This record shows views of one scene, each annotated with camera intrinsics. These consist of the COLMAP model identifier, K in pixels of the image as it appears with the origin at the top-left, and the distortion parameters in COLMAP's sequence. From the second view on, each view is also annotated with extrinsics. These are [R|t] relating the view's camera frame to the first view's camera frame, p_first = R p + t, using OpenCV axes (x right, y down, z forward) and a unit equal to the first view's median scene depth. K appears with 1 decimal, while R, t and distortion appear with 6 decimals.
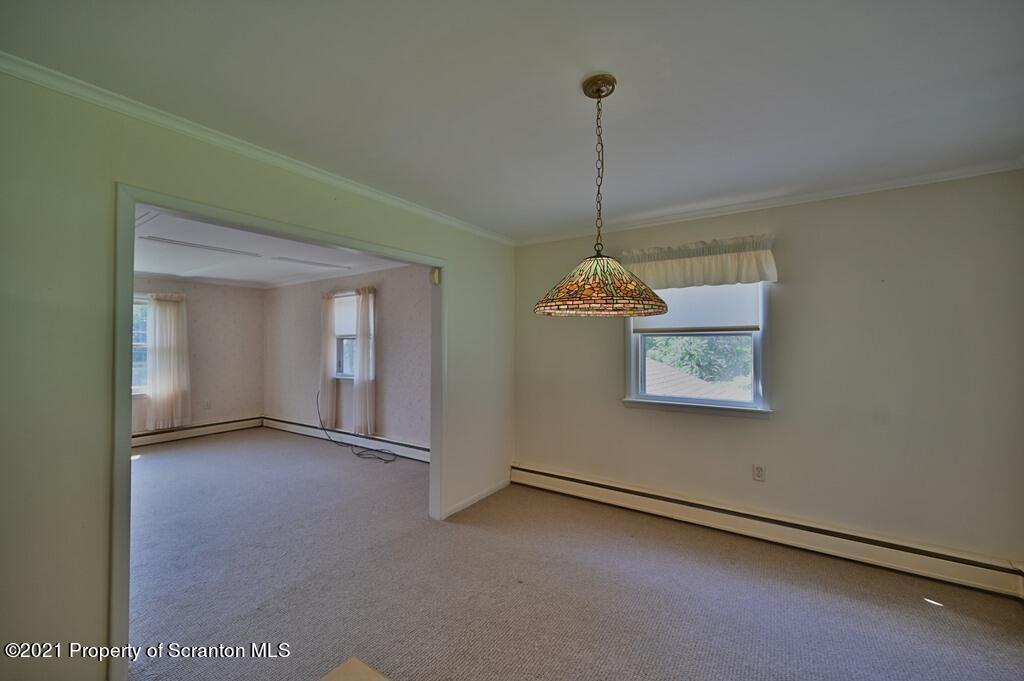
lens RADIAL K [[404.7, 0, 523.0], [0, 404.7, 345.2], [0, 0, 1]] dist [0.000972, -0.000021]
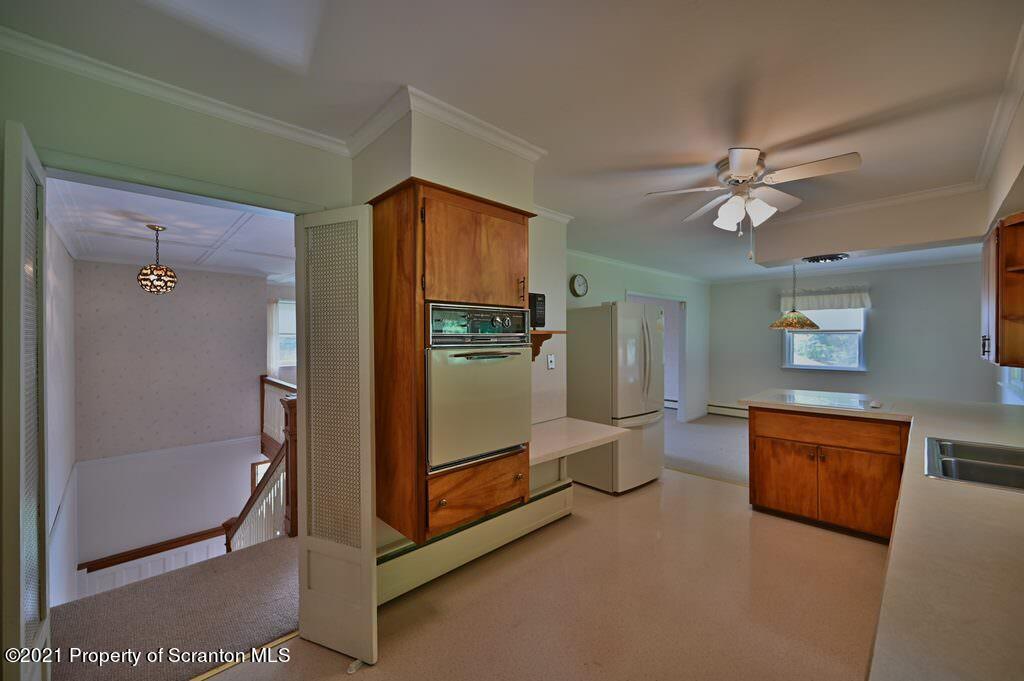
lens RADIAL K [[404.7, 0, 514.7], [0, 404.7, 340.8], [0, 0, 1]] dist [0.000972, -0.000021]
pose [[0.974459, -0.003082, -0.224542, -0.538243], [0.006496, 0.999874, 0.014469, -0.024738], [0.224470, -0.015558, 0.974357, -1.123546]]
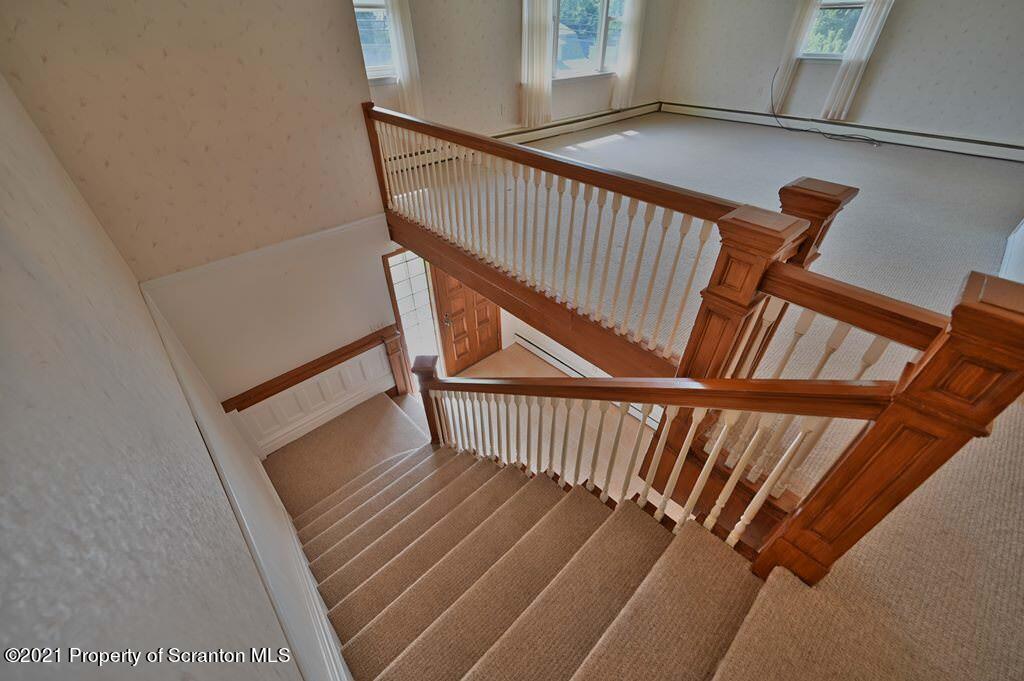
lens RADIAL K [[404.7, 0, 511.0], [0, 404.7, 339.1], [0, 0, 1]] dist [0.000972, -0.000021]
pose [[0.965933, 0.157774, -0.205135, -1.399121], [0.005635, 0.779655, 0.626184, -0.017315], [0.258730, -0.606008, 0.752206, -0.611592]]
